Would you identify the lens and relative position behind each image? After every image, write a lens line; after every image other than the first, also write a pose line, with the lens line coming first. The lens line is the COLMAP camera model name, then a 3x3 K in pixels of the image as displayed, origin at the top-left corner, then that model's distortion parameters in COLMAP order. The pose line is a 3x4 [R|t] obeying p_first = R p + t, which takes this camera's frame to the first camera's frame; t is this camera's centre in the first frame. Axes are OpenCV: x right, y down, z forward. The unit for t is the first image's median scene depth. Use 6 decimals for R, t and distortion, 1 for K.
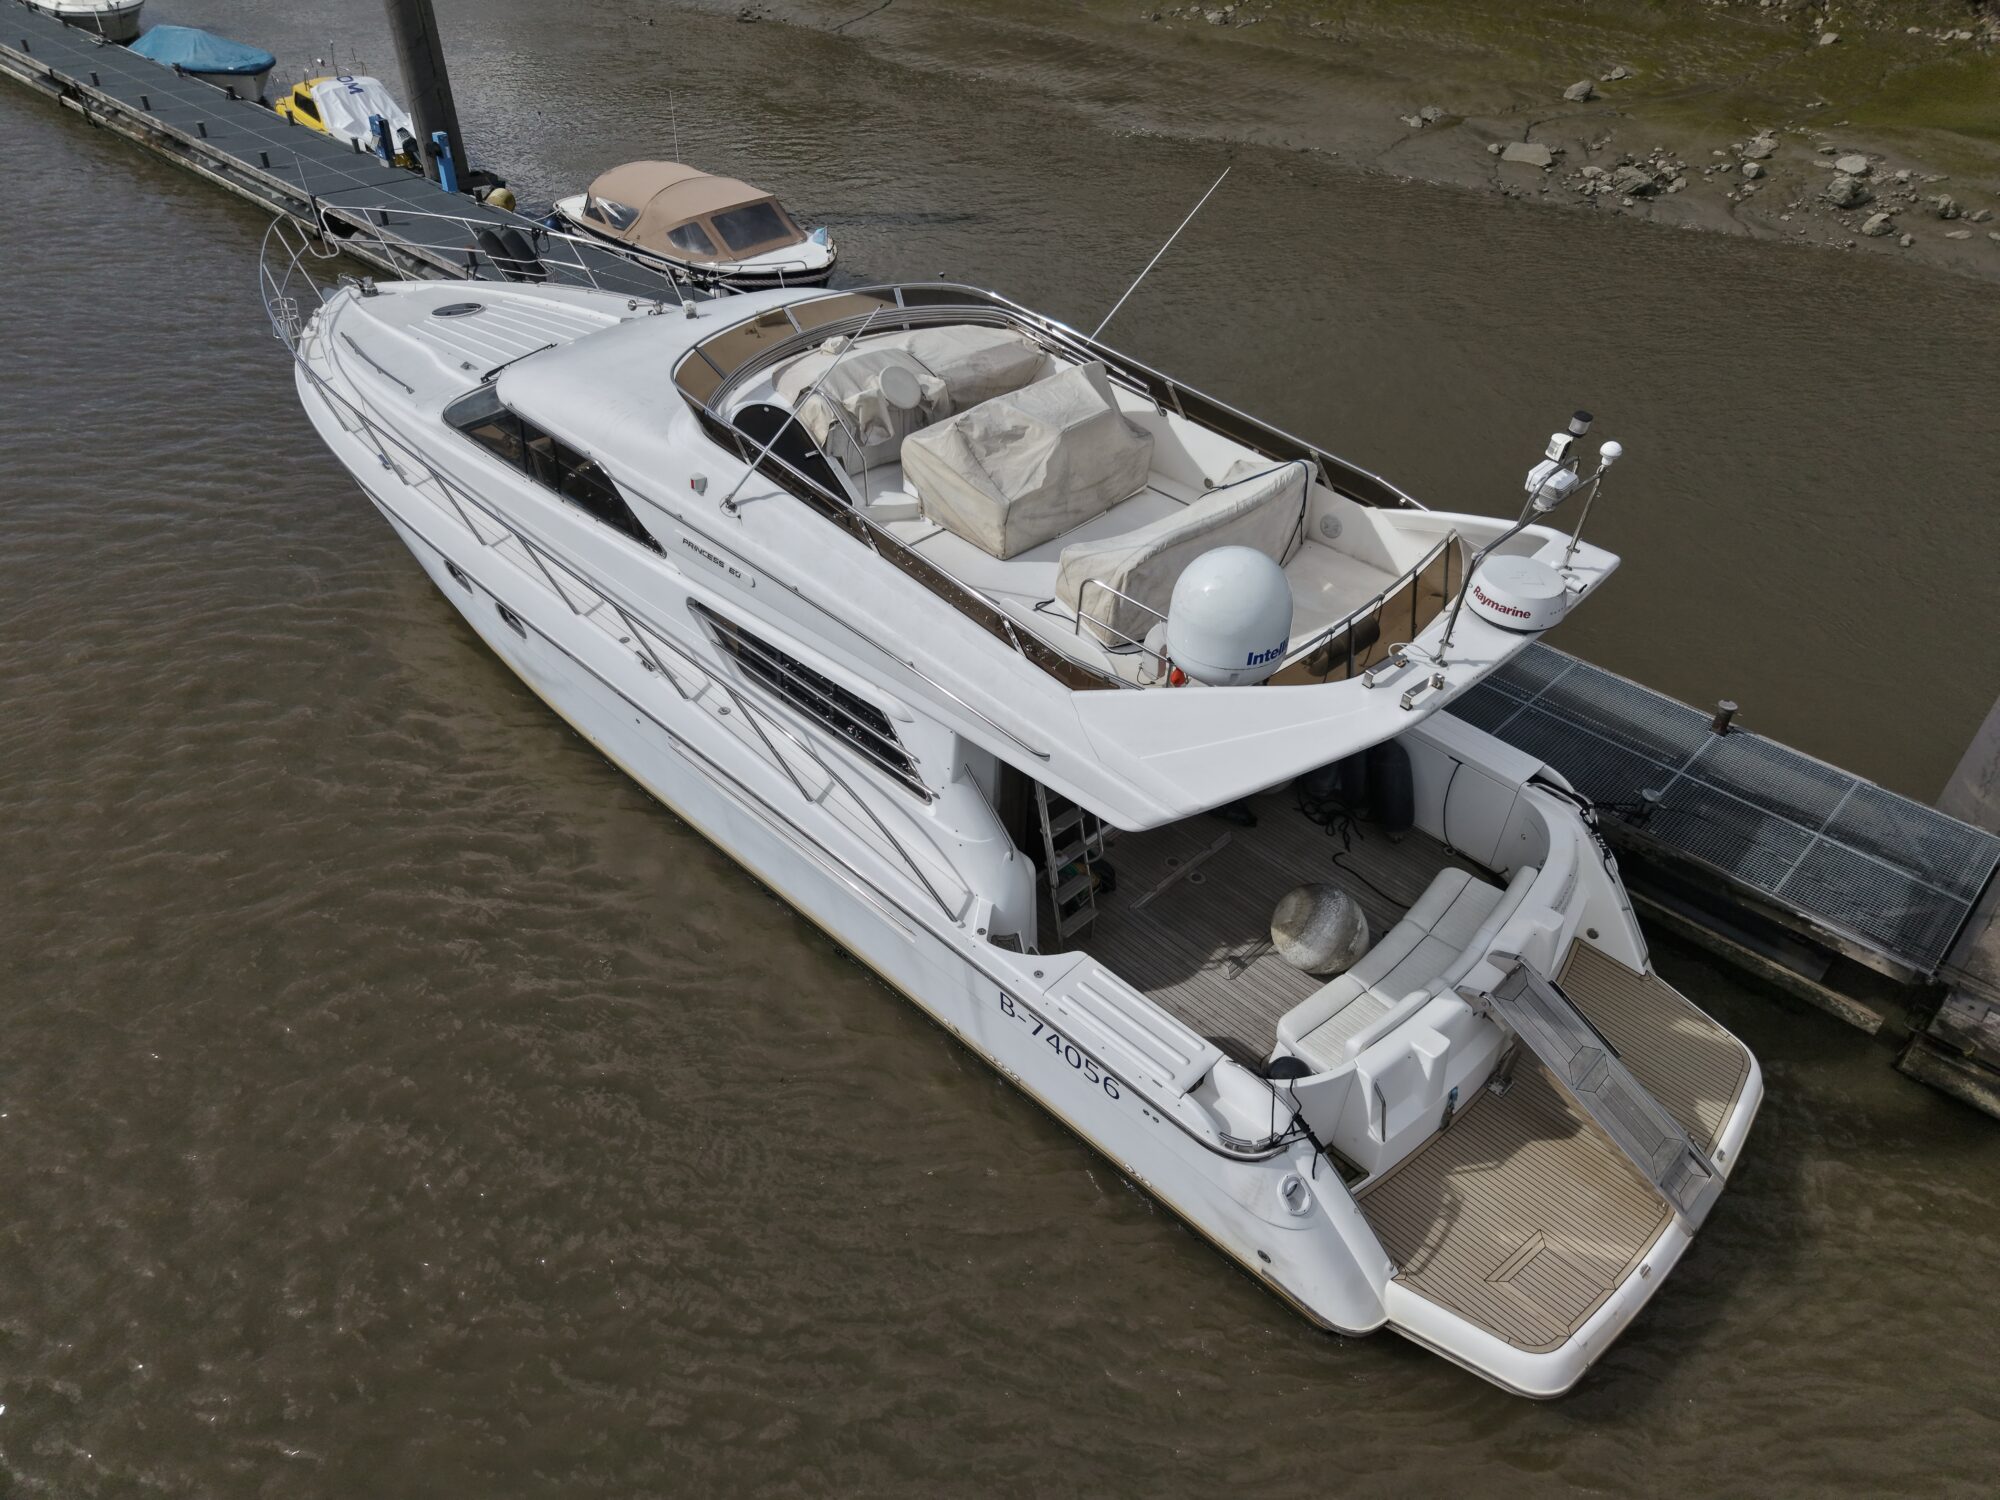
lens RADIAL K [[1363.4, 0, 1010.0], [0, 1363.4, 773.6], [0, 0, 1]] dist [0.009699, -0.010249]
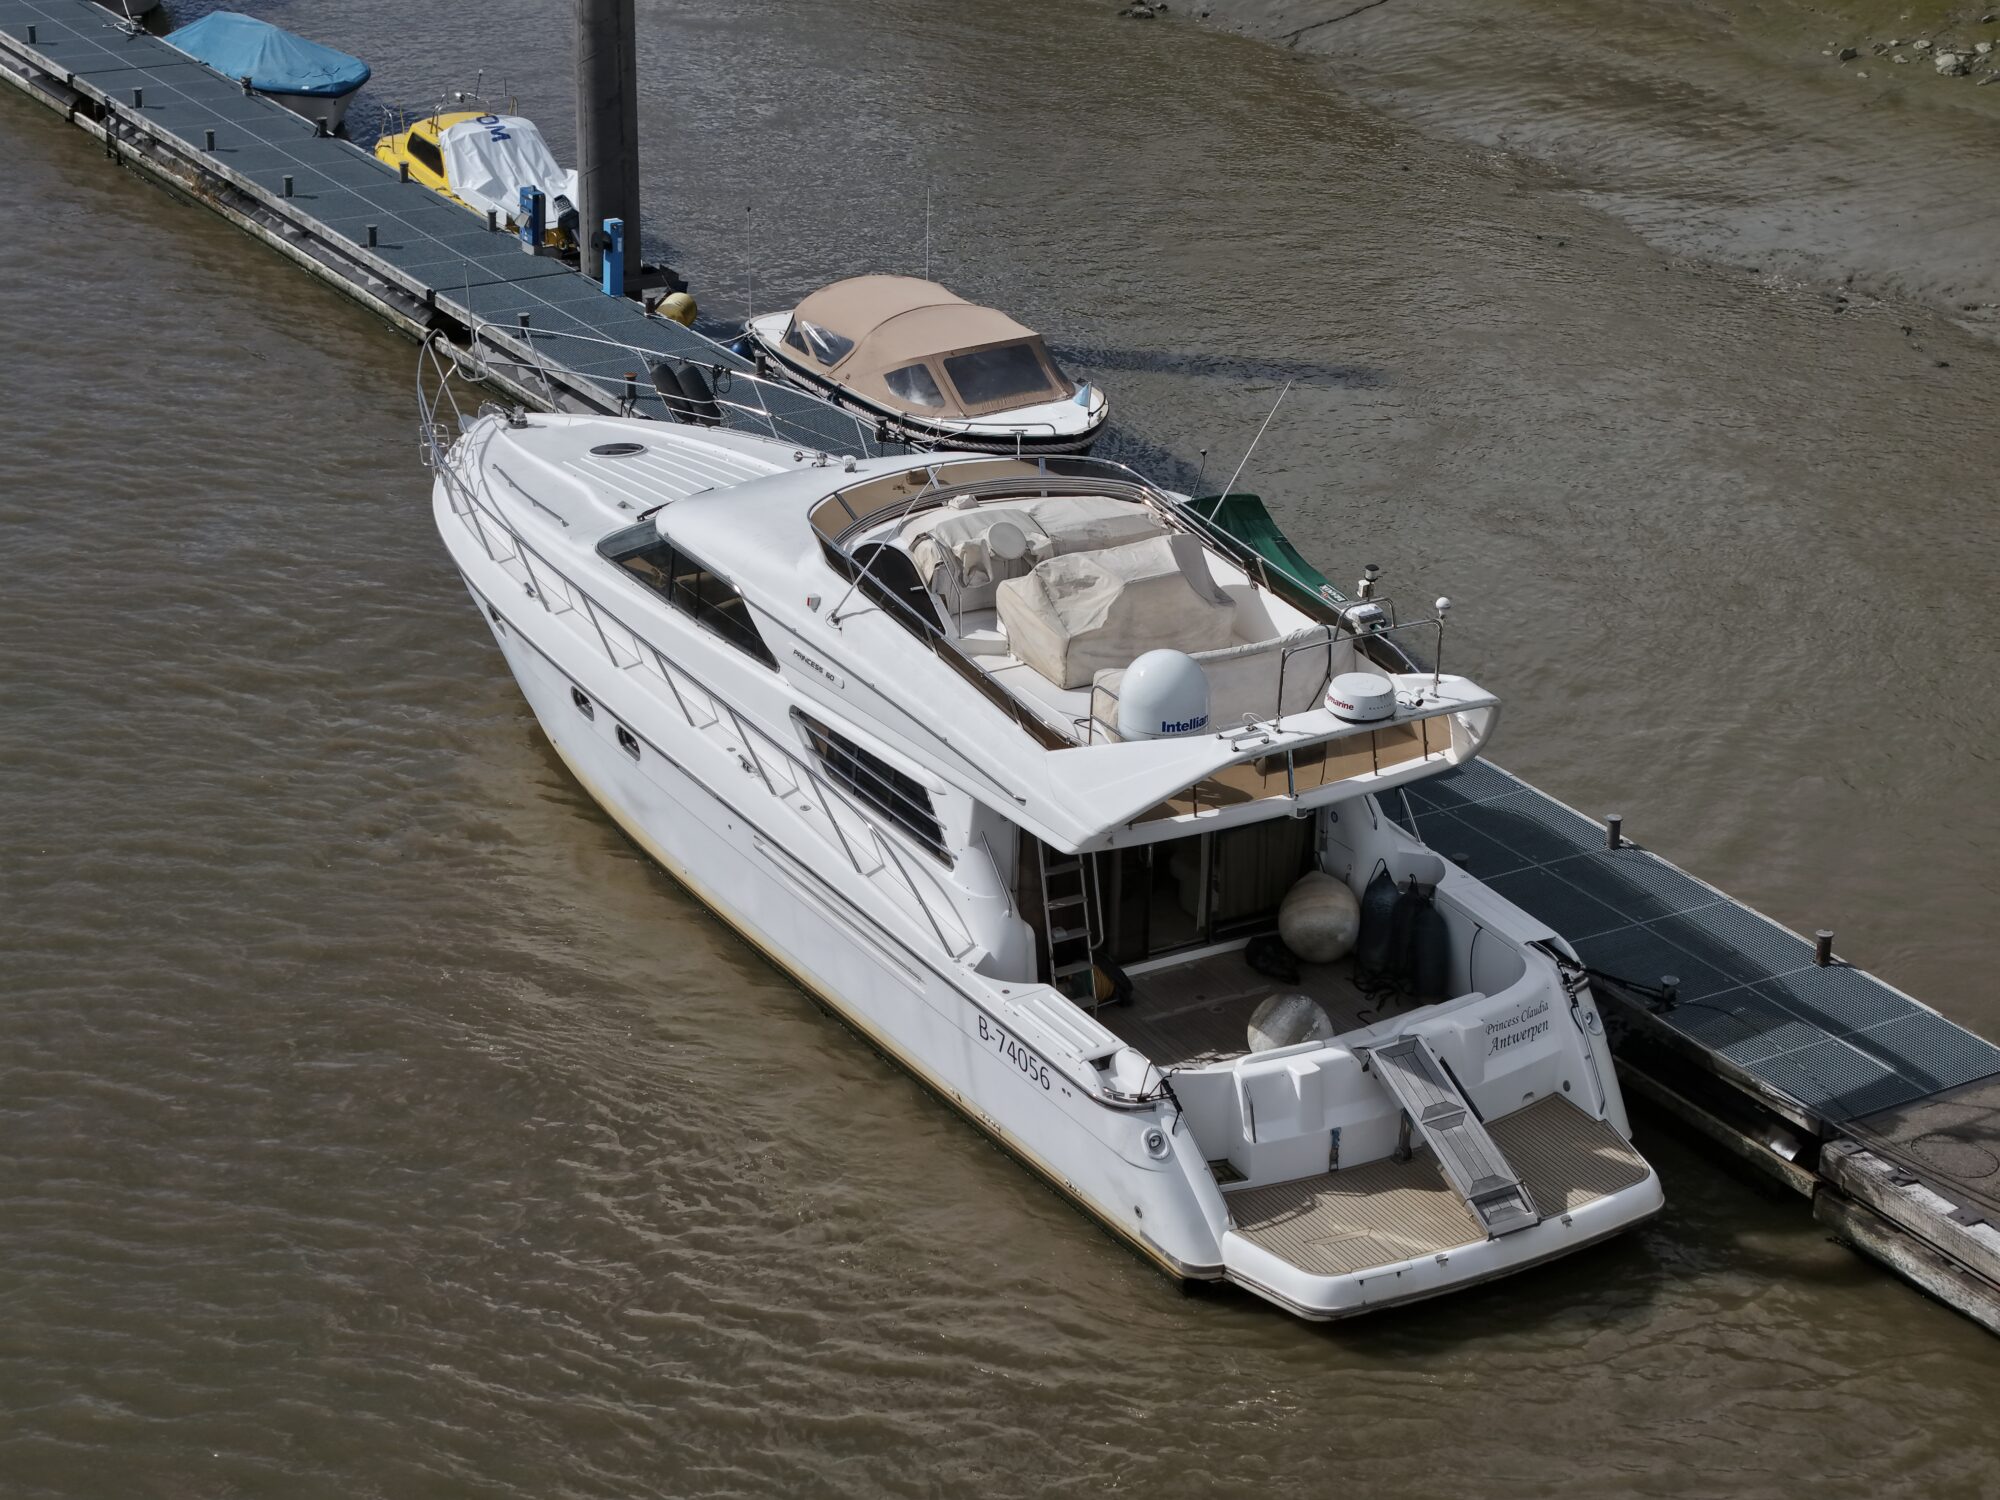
lens RADIAL K [[4308.3, 0, 851.7], [0, 4308.3, 748.5], [0, 0, 1]] dist [-0.259411, 1.517521]
pose [[0.958551, 0.089843, -0.270386, 0.682068], [-0.160878, 0.953897, -0.253374, 0.703397], [0.235157, 0.286371, 0.928813, -1.997644]]
